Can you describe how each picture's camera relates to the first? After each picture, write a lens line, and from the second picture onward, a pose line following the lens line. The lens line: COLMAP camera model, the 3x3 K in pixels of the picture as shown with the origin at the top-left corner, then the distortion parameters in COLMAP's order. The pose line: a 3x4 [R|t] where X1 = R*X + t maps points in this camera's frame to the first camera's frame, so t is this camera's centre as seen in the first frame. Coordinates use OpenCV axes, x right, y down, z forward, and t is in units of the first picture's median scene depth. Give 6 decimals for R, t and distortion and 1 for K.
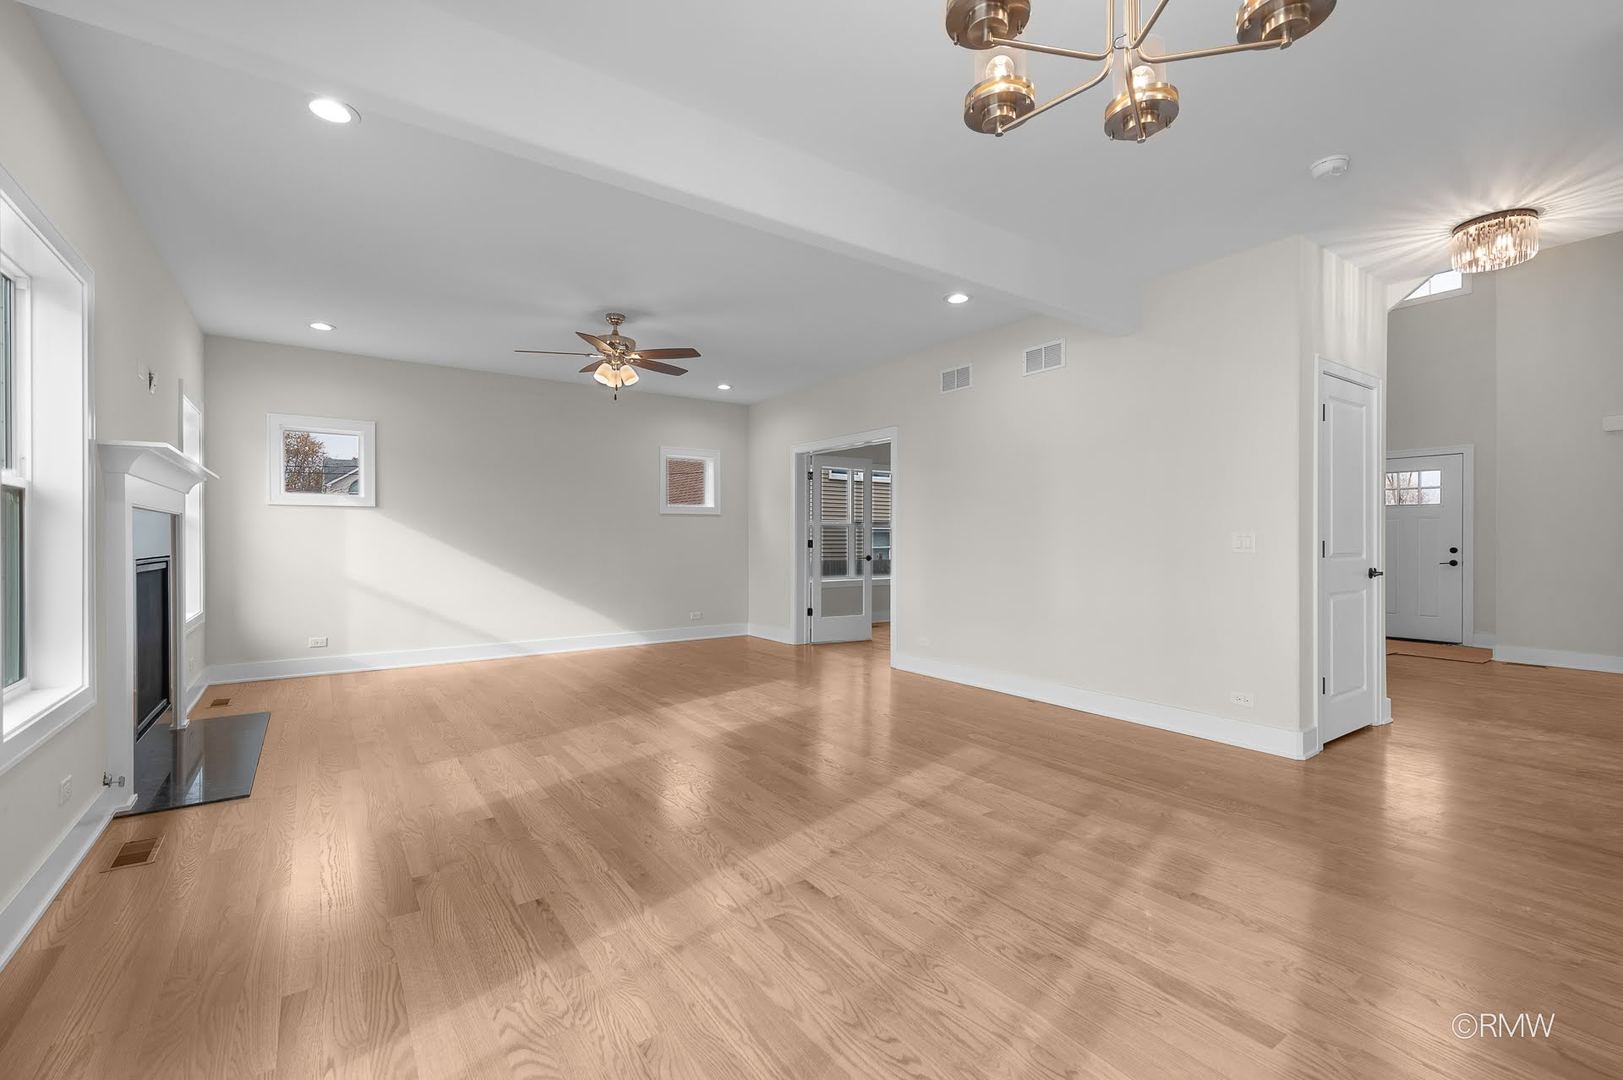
lens RADIAL K [[703.8, 0, 811.5], [0, 703.8, 540.0], [0, 0, 1]] dist [-0.000104, -0.000567]
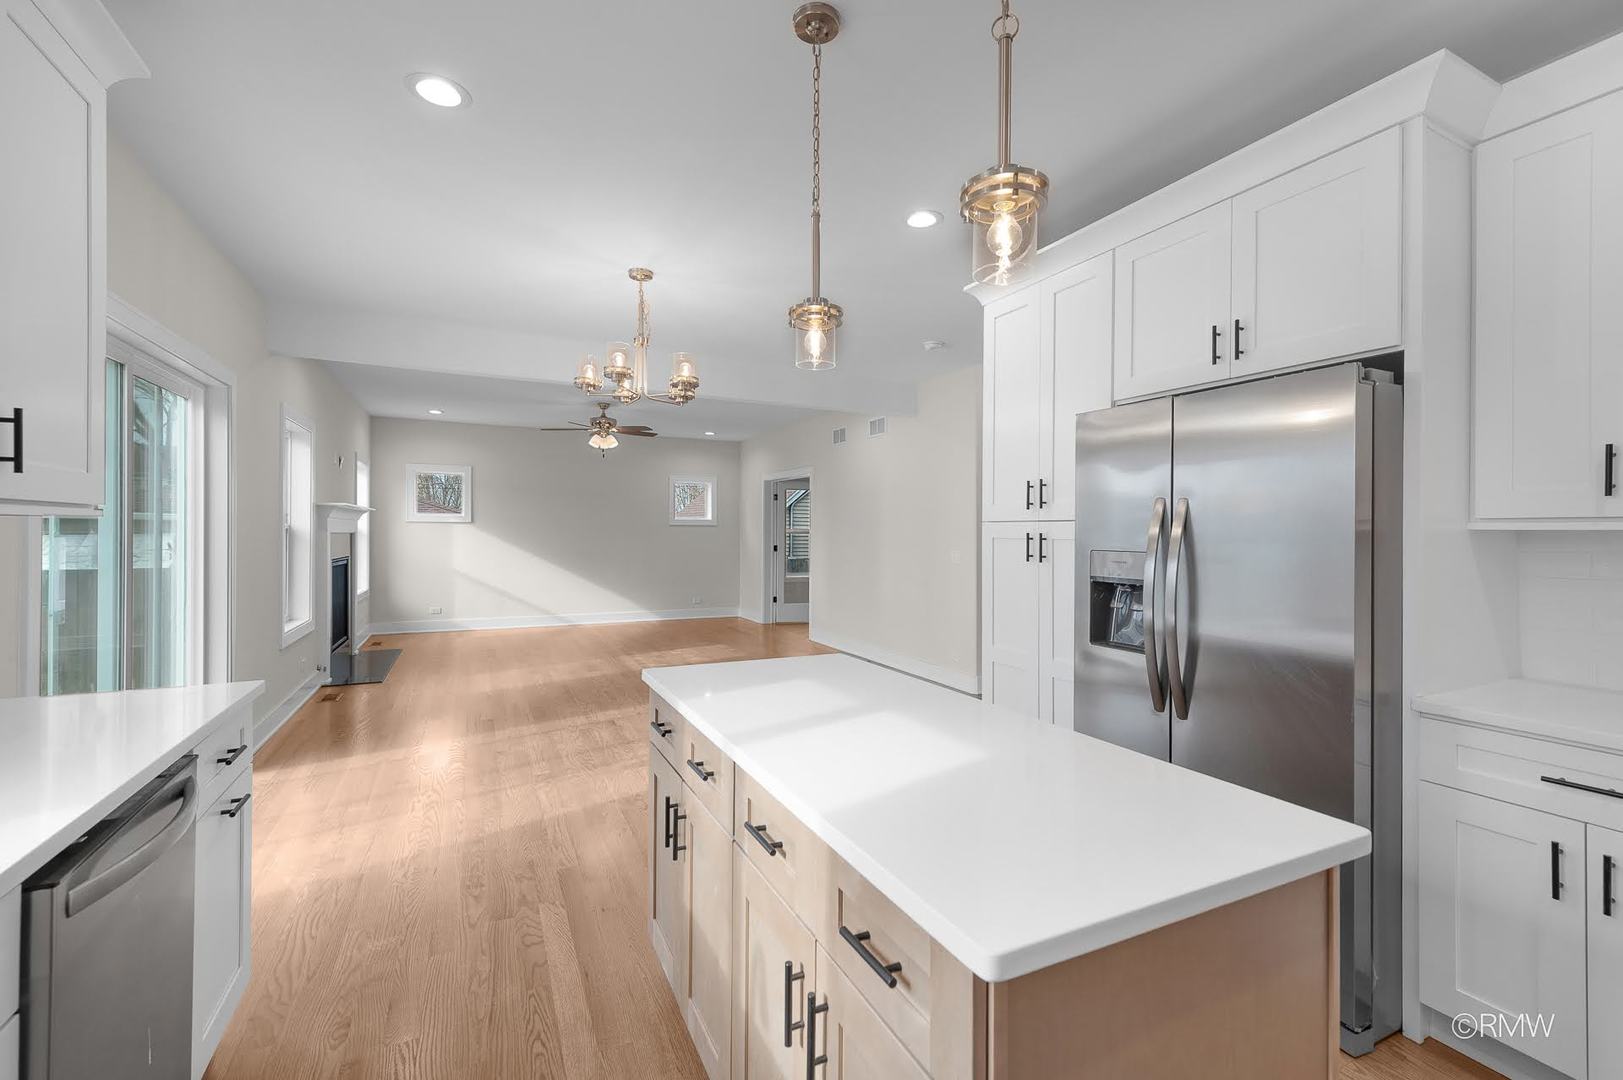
lens RADIAL K [[694.9, 0, 811.1], [0, 694.9, 533.2], [0, 0, 1]] dist [0.001522, 0.000164]
pose [[0.986840, 0.007565, -0.161520, 0.416739], [-0.007850, 0.999969, -0.001130, -0.033665], [0.161506, 0.002384, 0.986869, -0.434370]]
